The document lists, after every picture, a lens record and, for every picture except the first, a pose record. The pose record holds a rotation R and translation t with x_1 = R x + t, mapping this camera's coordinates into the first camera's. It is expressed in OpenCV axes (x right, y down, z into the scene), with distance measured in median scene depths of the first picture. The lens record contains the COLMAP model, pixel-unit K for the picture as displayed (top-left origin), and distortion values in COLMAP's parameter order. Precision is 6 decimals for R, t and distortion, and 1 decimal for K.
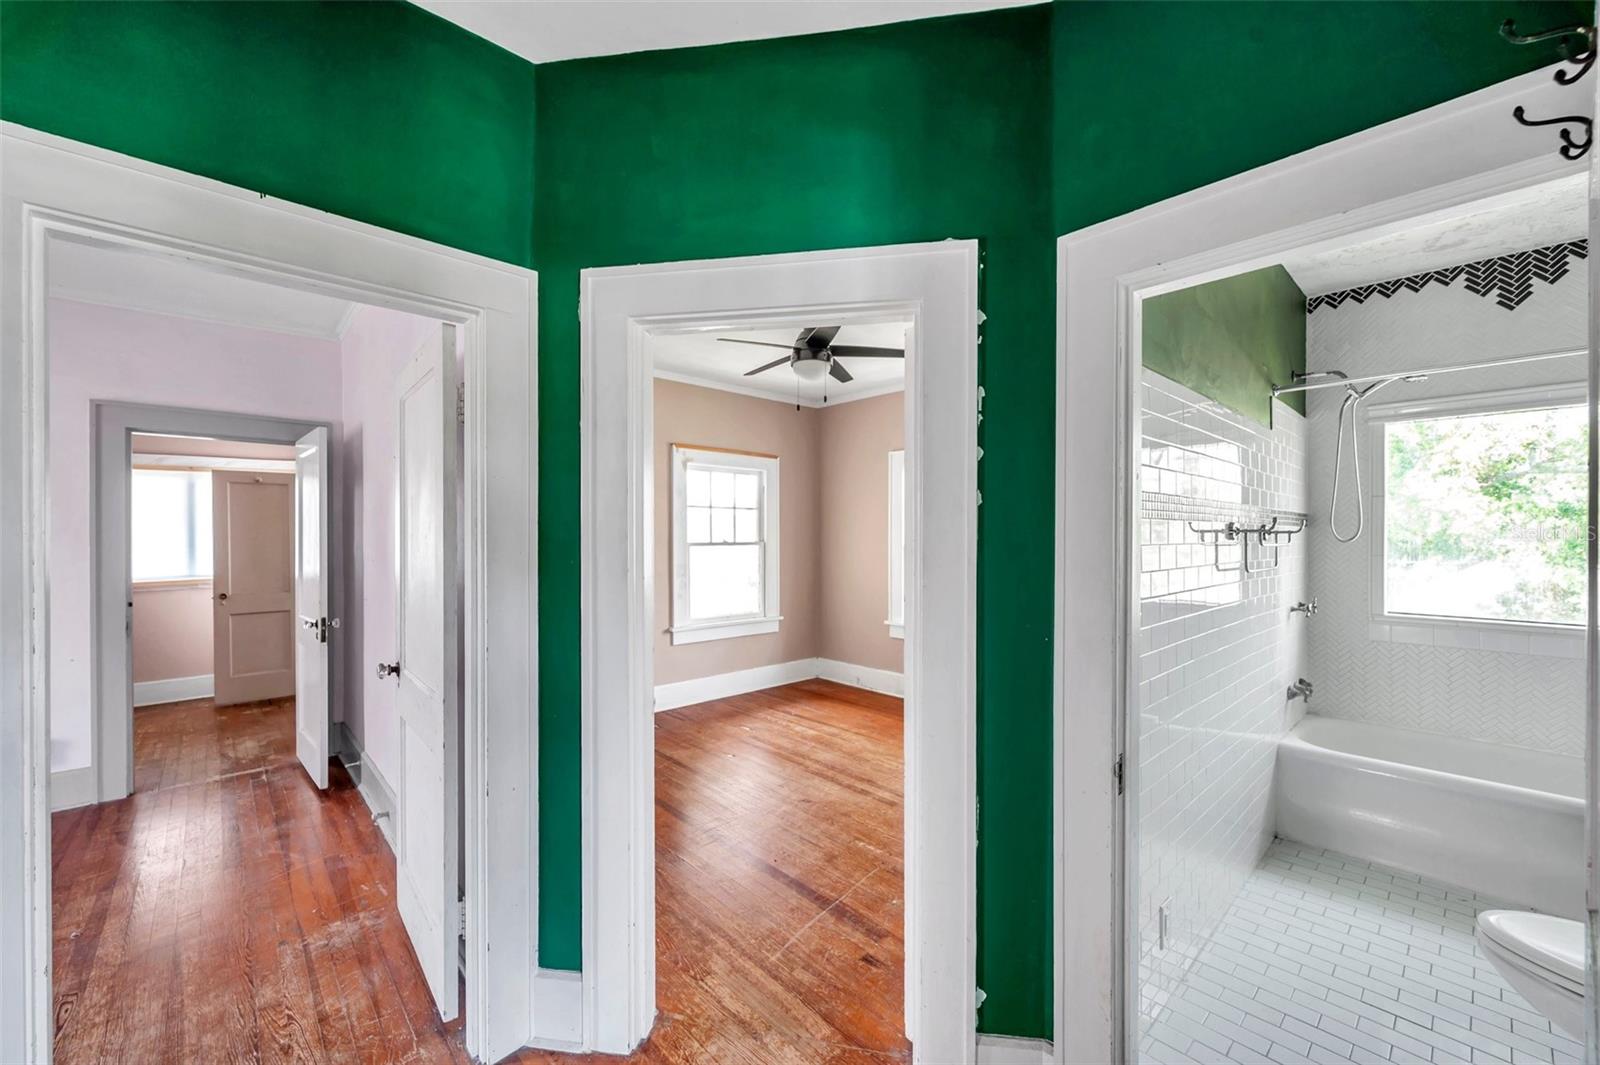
lens RADIAL K [[636.1, 0, 807.1], [0, 636.1, 537.6], [0, 0, 1]] dist [-0.001612, 0.000155]
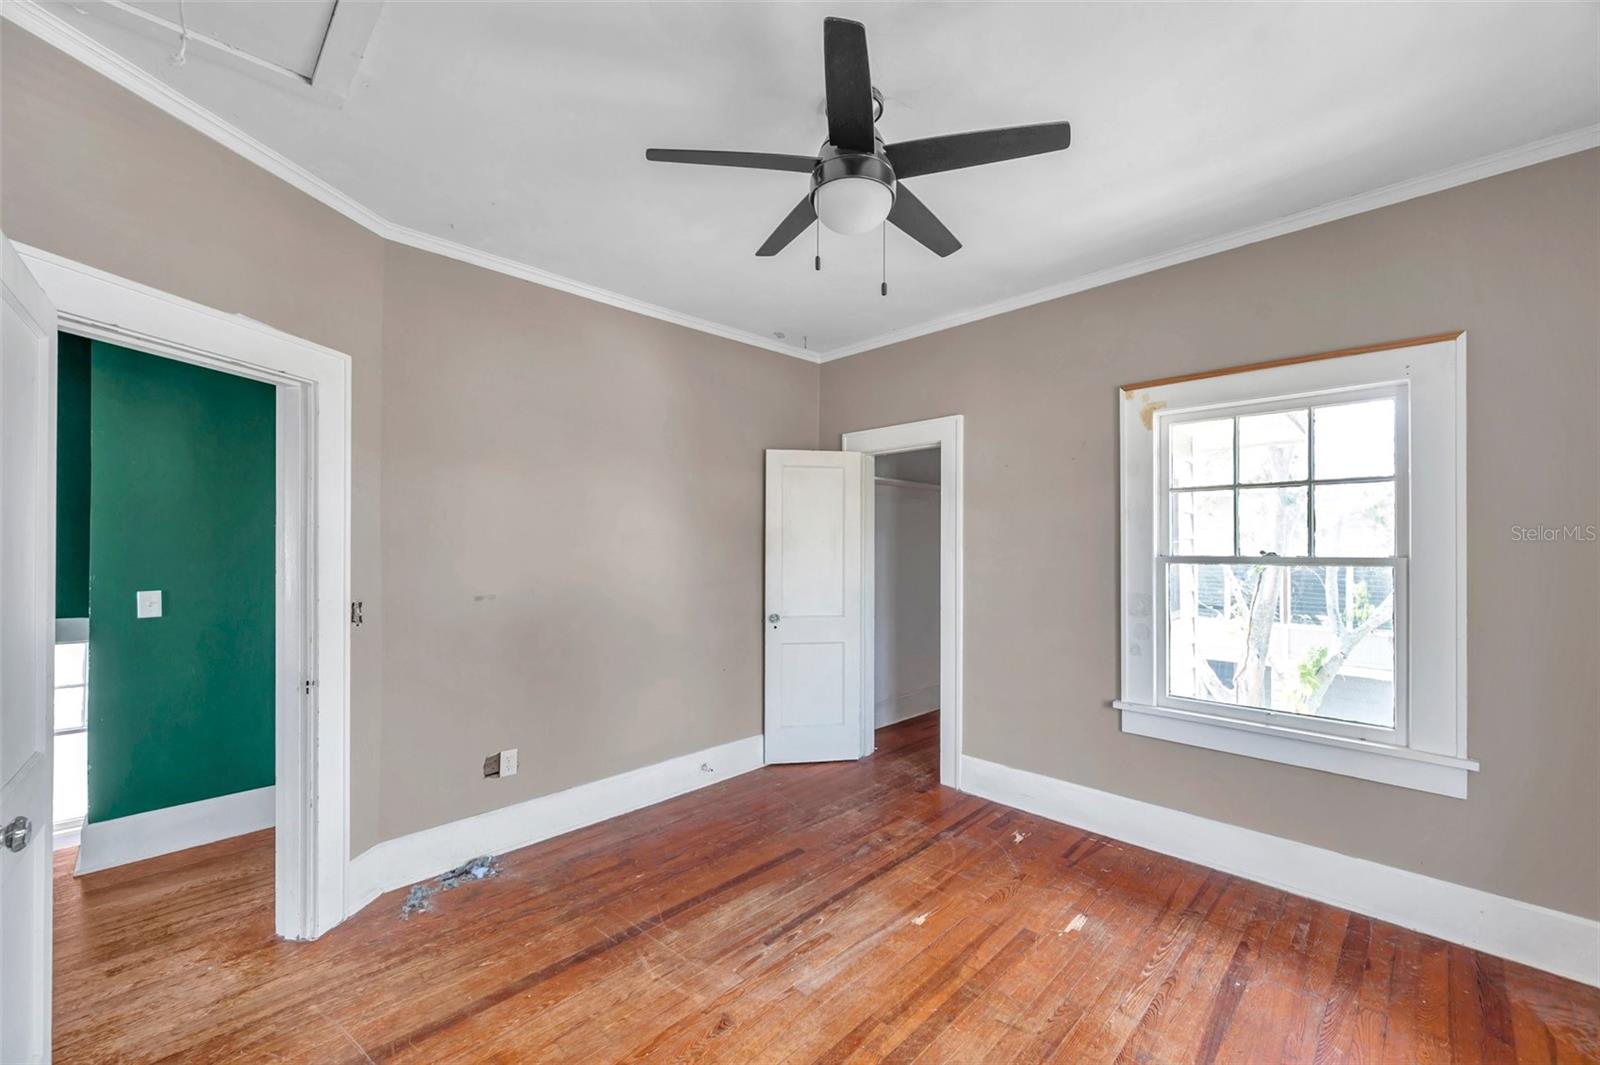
lens RADIAL K [[636.1, 0, 807.1], [0, 636.1, 537.6], [0, 0, 1]] dist [-0.001612, 0.000155]
pose [[0.029962, -0.005008, -0.999538, 0.370429], [0.001017, 0.999987, -0.004980, -0.006019], [0.999551, -0.000867, 0.029967, 0.701068]]
